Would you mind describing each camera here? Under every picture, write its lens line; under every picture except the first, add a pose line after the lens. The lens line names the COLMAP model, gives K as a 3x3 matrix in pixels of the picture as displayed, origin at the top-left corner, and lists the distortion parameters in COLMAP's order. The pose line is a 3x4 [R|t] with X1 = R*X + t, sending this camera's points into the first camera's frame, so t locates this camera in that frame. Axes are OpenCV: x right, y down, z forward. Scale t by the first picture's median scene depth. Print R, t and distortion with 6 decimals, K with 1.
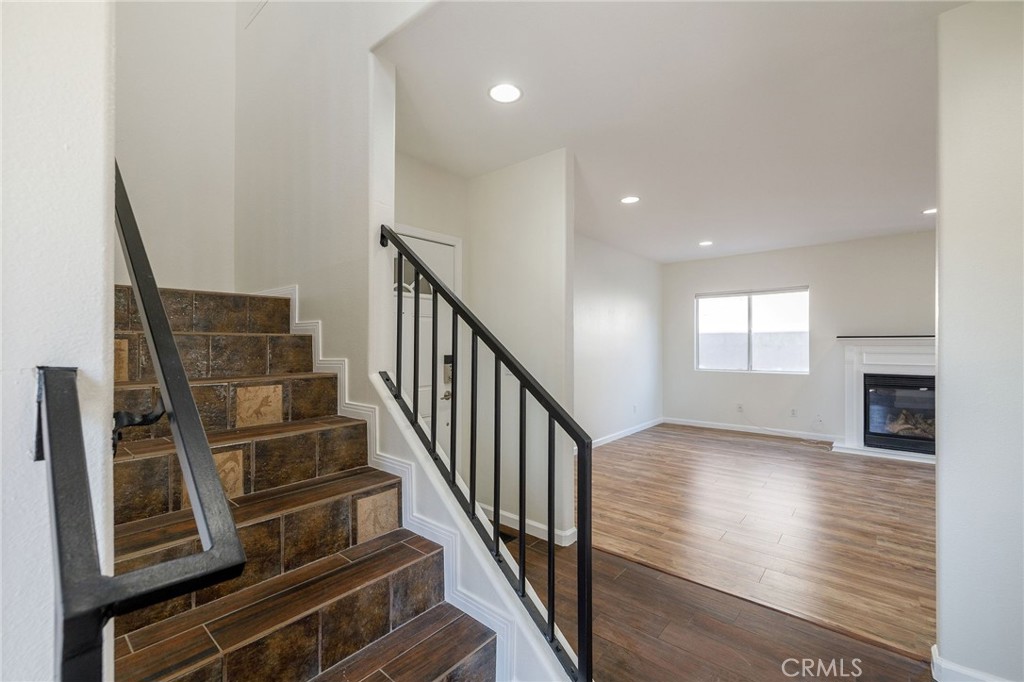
lens RADIAL K [[437.3, 0, 516.0], [0, 437.3, 343.0], [0, 0, 1]] dist [0.002364, -0.000946]
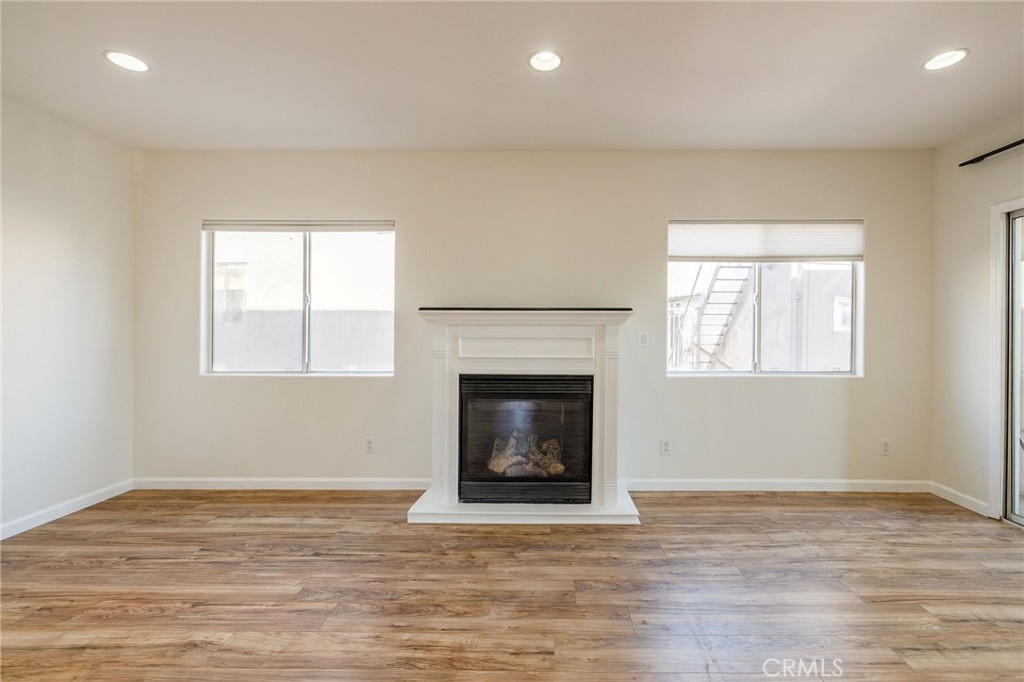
lens RADIAL K [[437.3, 0, 539.8], [0, 437.3, 336.8], [0, 0, 1]] dist [0.002364, -0.000946]
pose [[0.772897, -0.000818, 0.634531, 0.516678], [-0.006582, 0.999935, 0.009305, 0.015381], [-0.634498, -0.011369, 0.772841, 0.498235]]
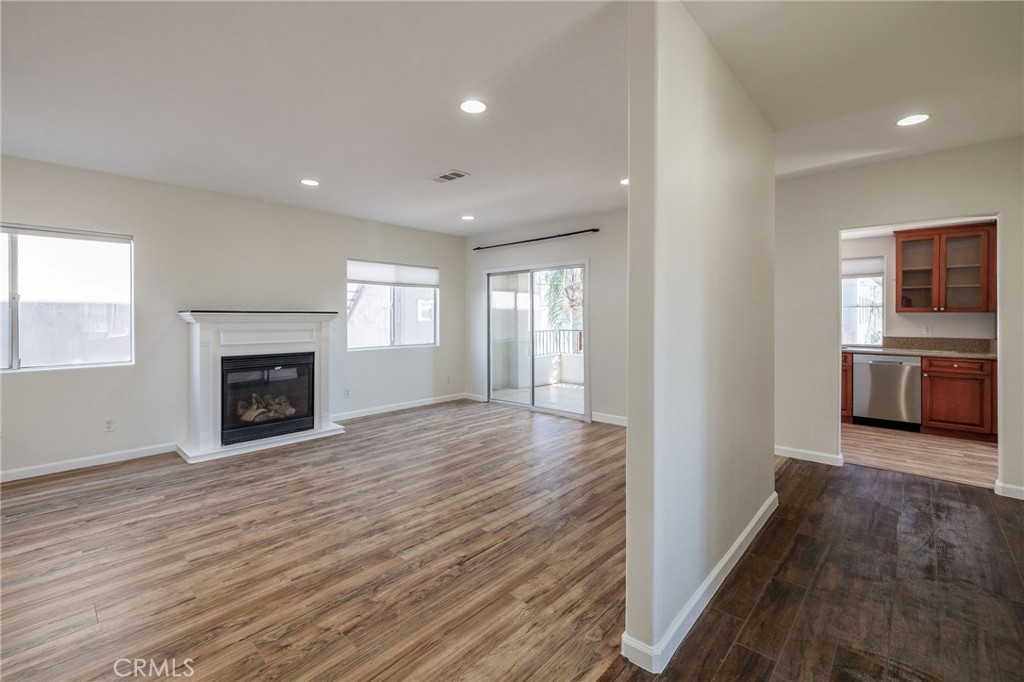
lens RADIAL K [[437.3, 0, 513.1], [0, 437.3, 321.5], [0, 0, 1]] dist [0.002364, -0.000946]
pose [[0.039294, -0.004161, 0.999219, 0.000472], [-0.000240, 0.999991, 0.004174, -0.000082], [-0.999228, -0.000404, 0.039293, 0.423215]]
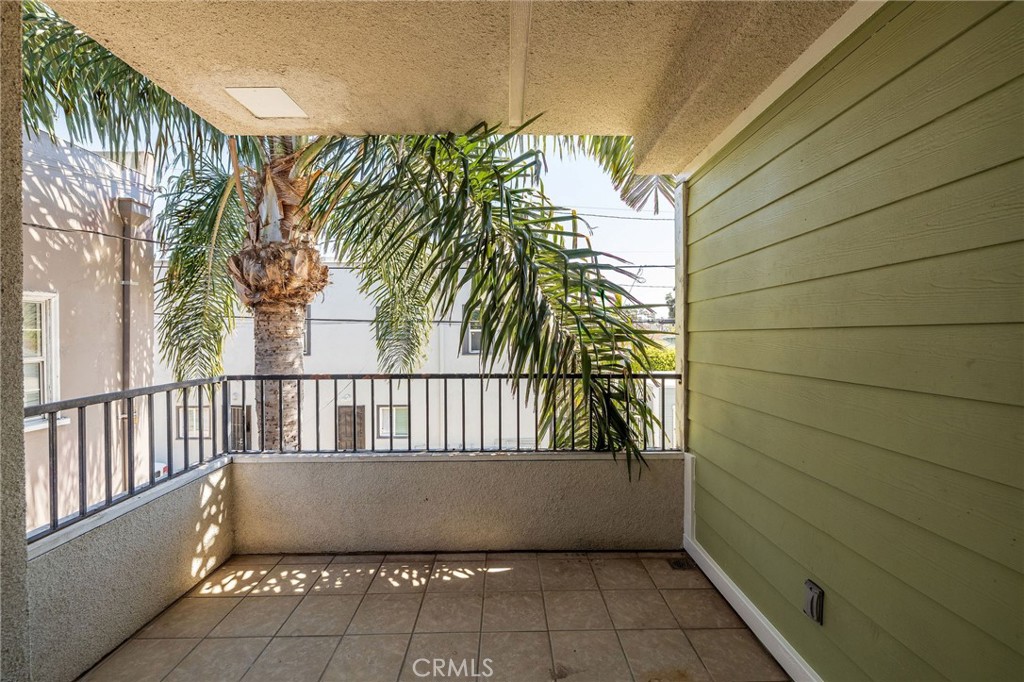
lens RADIAL K [[437.3, 0, 511.5], [0, 437.3, 337.0], [0, 0, 1]] dist [0.002364, -0.000946]
pose [[-0.642605, 0.010890, 0.766120, 1.156937], [0.009710, 0.999934, -0.006069, 0.001967], [-0.766136, 0.003539, -0.642669, 0.378388]]
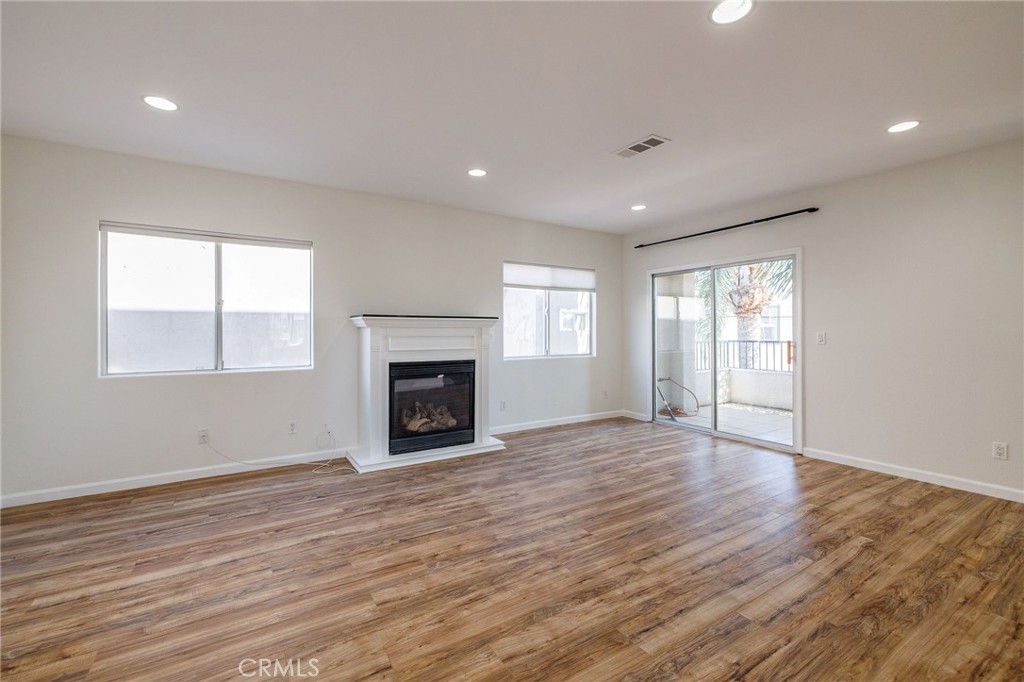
lens RADIAL K [[437.3, 0, 510.5], [0, 437.3, 330.3], [0, 0, 1]] dist [0.002364, -0.000946]
pose [[0.307207, 0.007595, 0.951613, 0.115947], [-0.000954, 0.999970, -0.007673, 0.017634], [-0.951642, 0.001449, 0.307205, 0.552586]]
